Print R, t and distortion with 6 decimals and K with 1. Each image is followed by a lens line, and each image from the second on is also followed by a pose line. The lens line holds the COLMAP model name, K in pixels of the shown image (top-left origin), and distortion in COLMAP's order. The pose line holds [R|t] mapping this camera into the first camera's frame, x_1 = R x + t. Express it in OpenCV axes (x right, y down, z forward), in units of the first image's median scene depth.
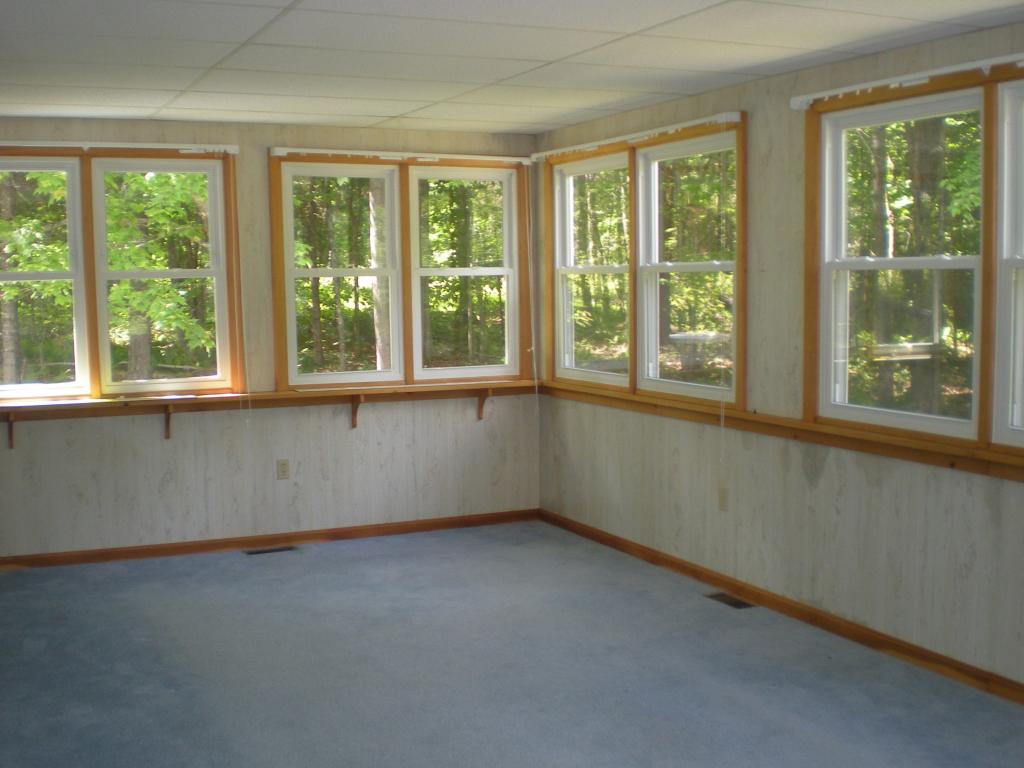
lens RADIAL K [[1131.3, 0, 512.0], [0, 1131.3, 384.0], [0, 0, 1]] dist [-0.151658, -0.008782]
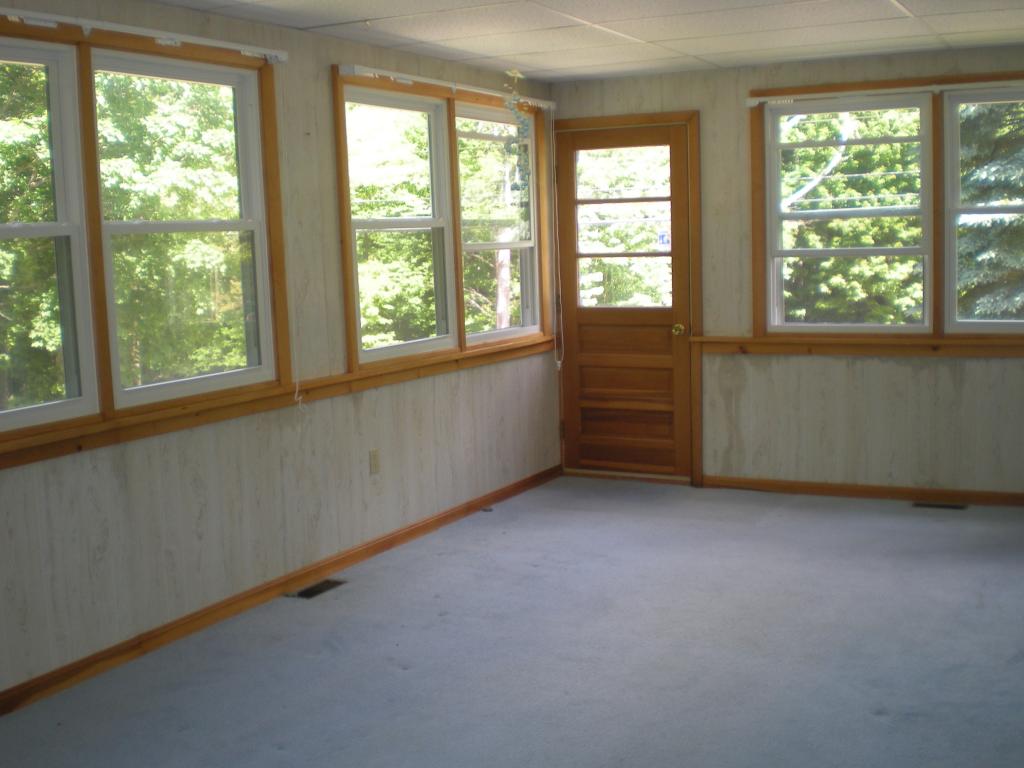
lens RADIAL K [[1207.0, 0, 512.0], [0, 1207.0, 384.0], [0, 0, 1]] dist [-0.009032, -0.313011]
pose [[-0.585248, -0.079833, 0.806915, -0.653212], [0.107843, 0.978637, 0.175040, -0.122701], [-0.803651, 0.189462, -0.564136, 1.328417]]
